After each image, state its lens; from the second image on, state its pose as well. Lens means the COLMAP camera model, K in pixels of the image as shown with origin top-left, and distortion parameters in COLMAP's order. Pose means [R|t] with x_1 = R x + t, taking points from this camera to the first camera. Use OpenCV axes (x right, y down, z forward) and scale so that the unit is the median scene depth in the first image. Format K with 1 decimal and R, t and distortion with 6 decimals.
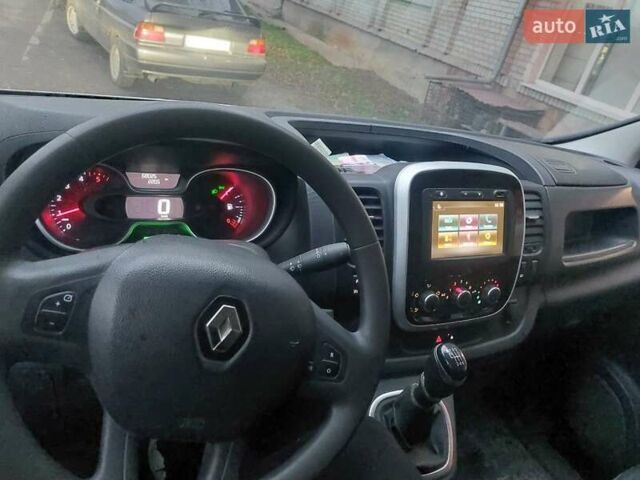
lens RADIAL K [[457.3, 0, 318.7], [0, 457.3, 238.3], [0, 0, 1]] dist [0.037969, -0.025633]
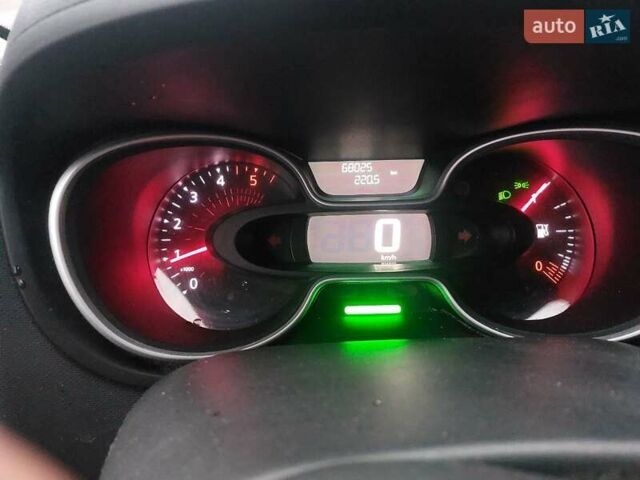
lens RADIAL K [[457.3, 0, 320.0], [0, 457.3, 240.3], [0, 0, 1]] dist [0.037969, -0.025633]
pose [[0.892034, 0.001818, -0.451965, -0.197948], [-0.004257, 0.999981, -0.004379, -0.062145], [0.451949, 0.005830, 0.892025, 0.583302]]
